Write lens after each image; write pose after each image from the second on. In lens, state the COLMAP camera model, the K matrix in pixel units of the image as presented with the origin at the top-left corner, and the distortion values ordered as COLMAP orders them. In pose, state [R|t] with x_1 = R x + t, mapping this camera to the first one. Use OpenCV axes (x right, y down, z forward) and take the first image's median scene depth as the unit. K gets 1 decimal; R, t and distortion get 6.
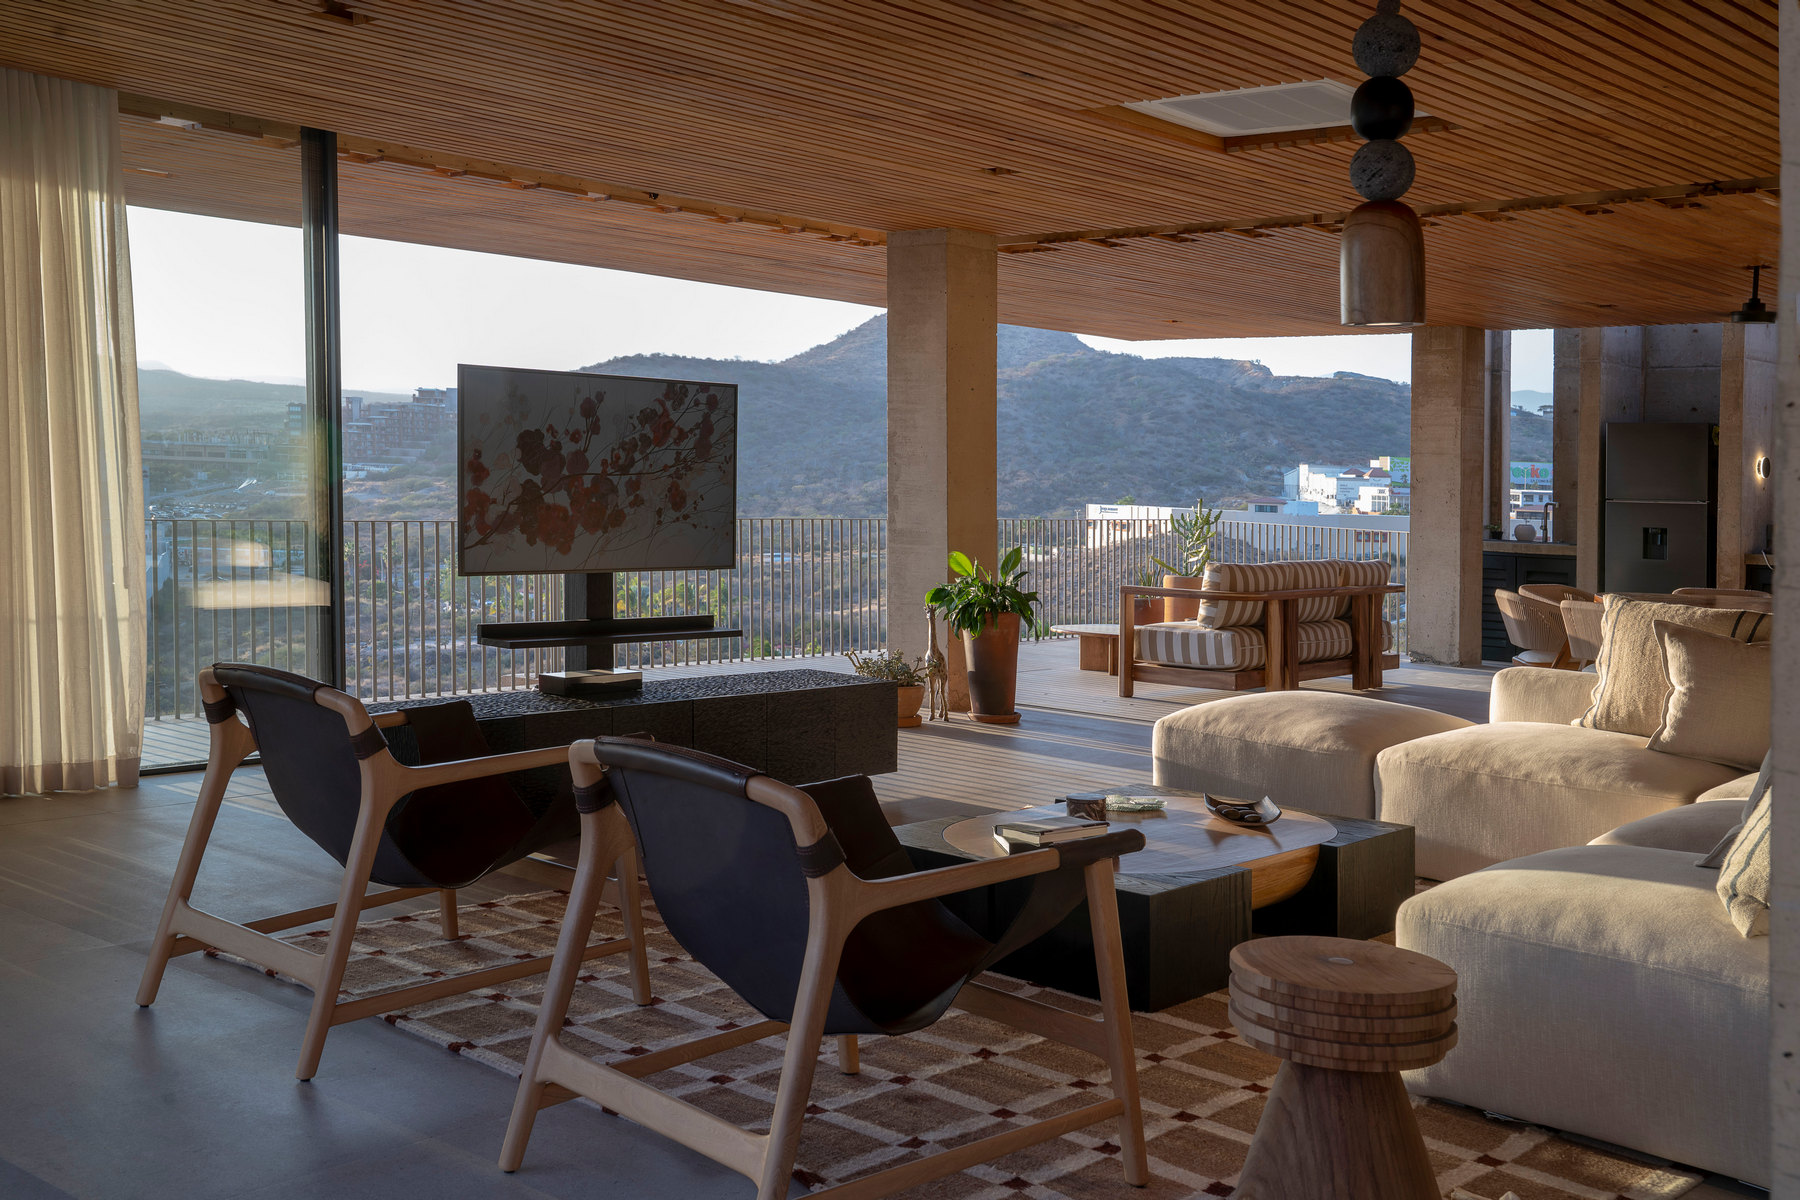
lens RADIAL K [[1855.8, 0, 884.9], [0, 1855.8, 525.9], [0, 0, 1]] dist [0.022792, 0.000000]
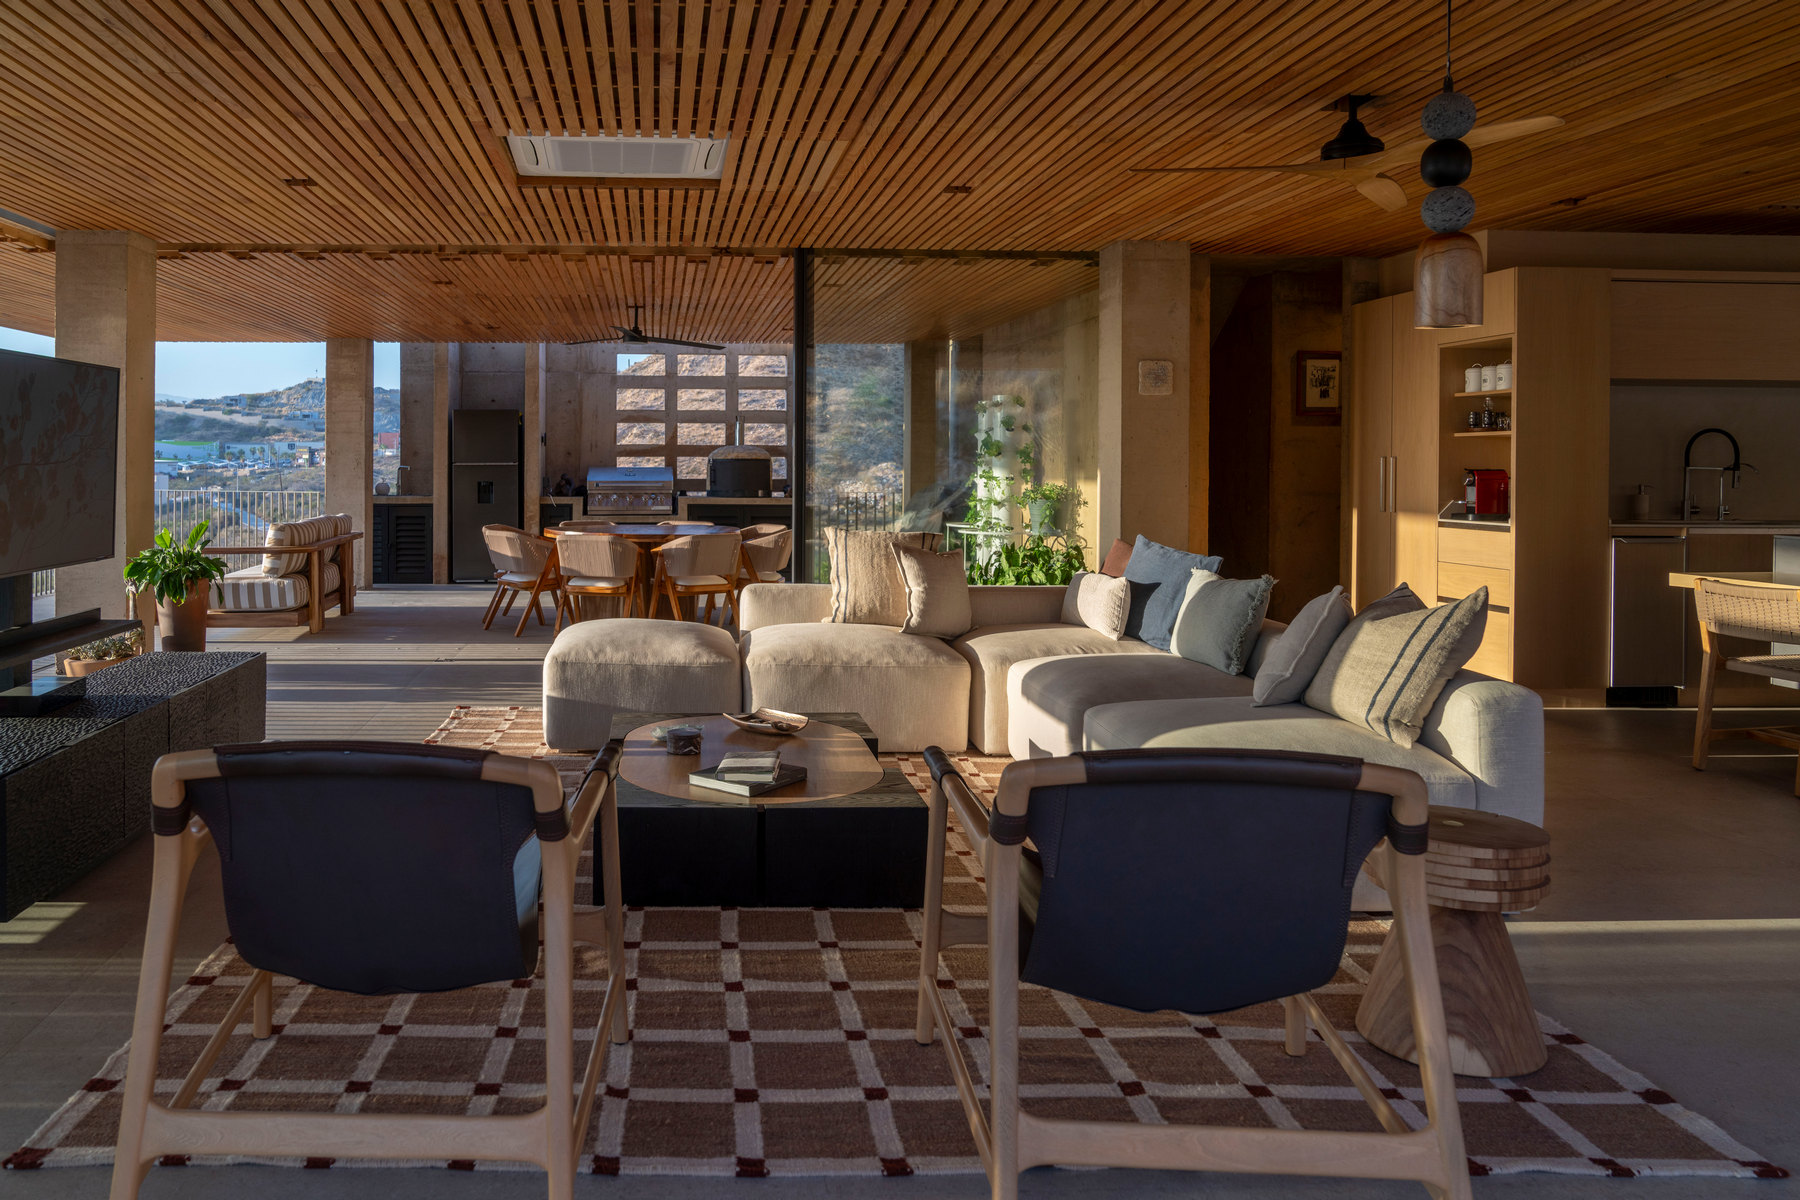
lens RADIAL K [[1288.4, 0, 679.2], [0, 1288.4, 479.6], [0, 0, 1]] dist [-0.069476, 0.033346]
pose [[0.727612, -0.037069, 0.684986, -0.339142], [0.038725, 0.999166, 0.012936, -0.015921], [-0.684895, 0.017114, 0.728441, 0.334154]]
